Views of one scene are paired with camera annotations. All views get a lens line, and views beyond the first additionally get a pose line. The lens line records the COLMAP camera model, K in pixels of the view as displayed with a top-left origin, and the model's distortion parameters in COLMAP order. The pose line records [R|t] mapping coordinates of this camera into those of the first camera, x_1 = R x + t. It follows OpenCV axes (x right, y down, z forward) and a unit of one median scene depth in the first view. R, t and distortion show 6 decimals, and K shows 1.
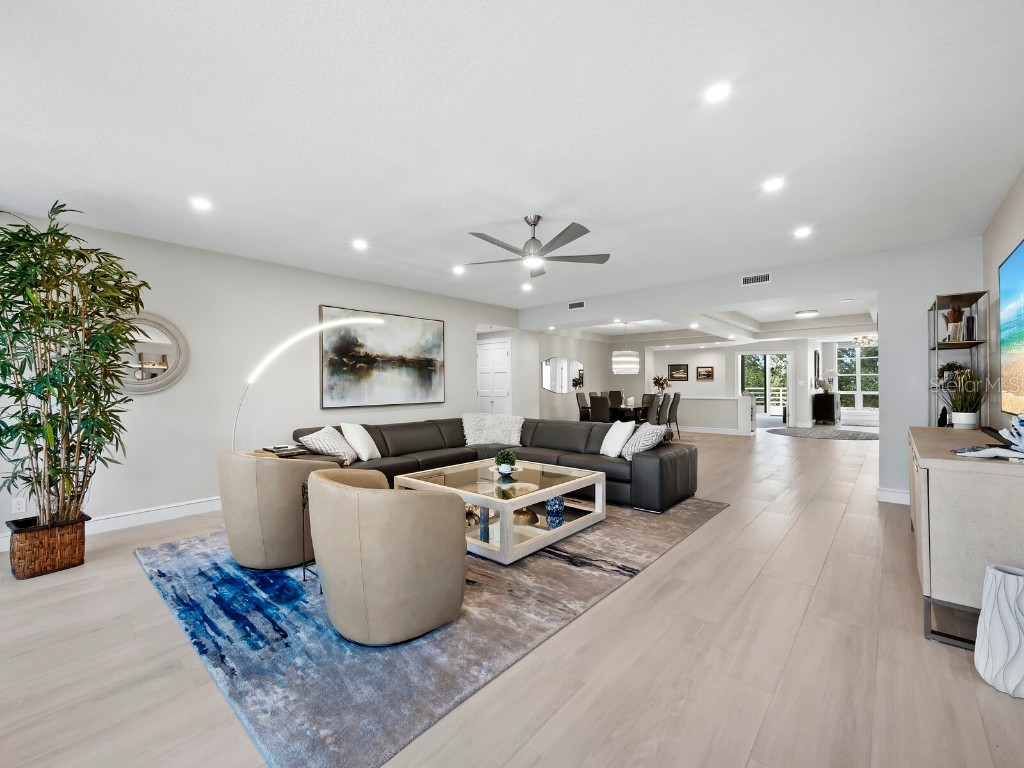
lens RADIAL K [[434.5, 0, 517.7], [0, 434.5, 378.8], [0, 0, 1]] dist [0.000744, 0.001194]
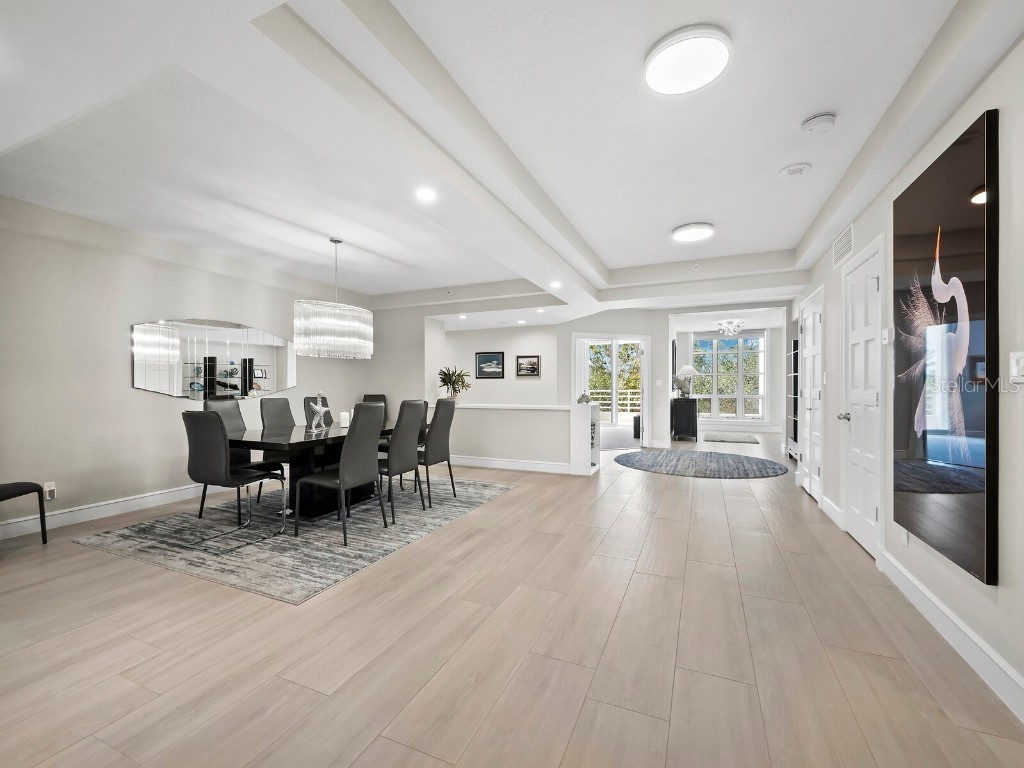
lens RADIAL K [[434.5, 0, 513.8], [0, 434.5, 387.3], [0, 0, 1]] dist [0.000744, 0.001194]
pose [[0.955611, 0.001935, 0.294624, 0.436308], [-0.005431, 0.999924, 0.011045, 0.021072], [-0.294580, -0.012155, 0.955550, 0.782445]]
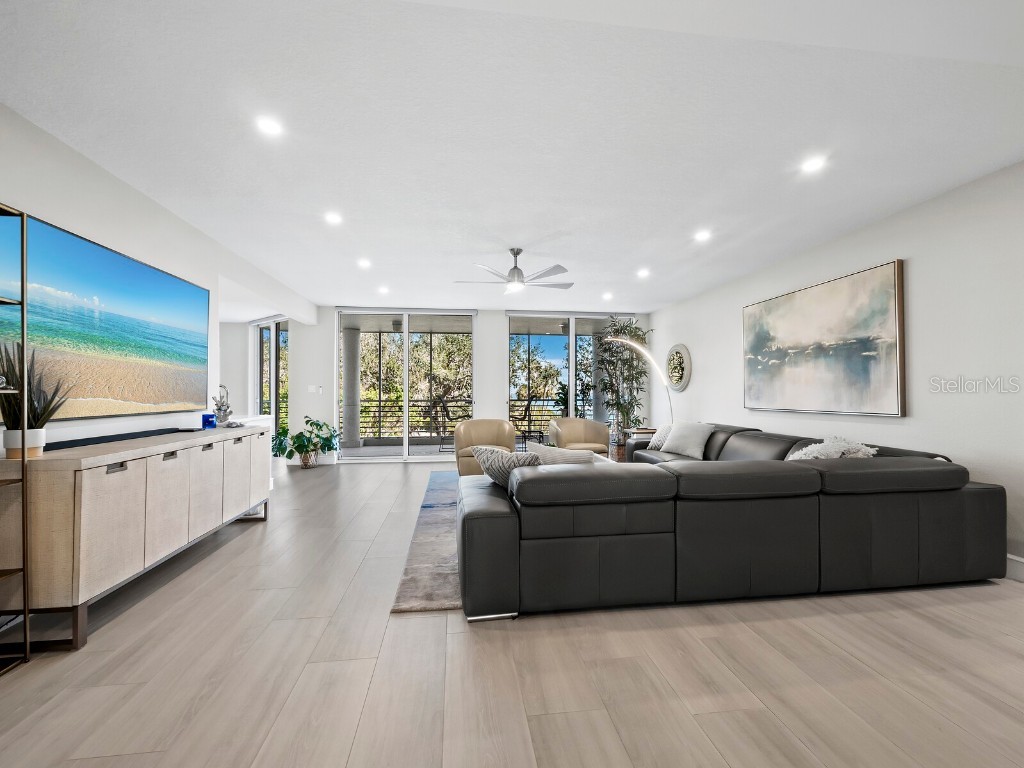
lens RADIAL K [[434.5, 0, 515.4], [0, 434.5, 384.6], [0, 0, 1]] dist [0.000744, 0.001194]
pose [[-0.657334, -0.006991, -0.753567, 0.528220], [0.016230, 0.999594, -0.023431, 0.021988], [0.753425, -0.027632, -0.656953, 0.996190]]
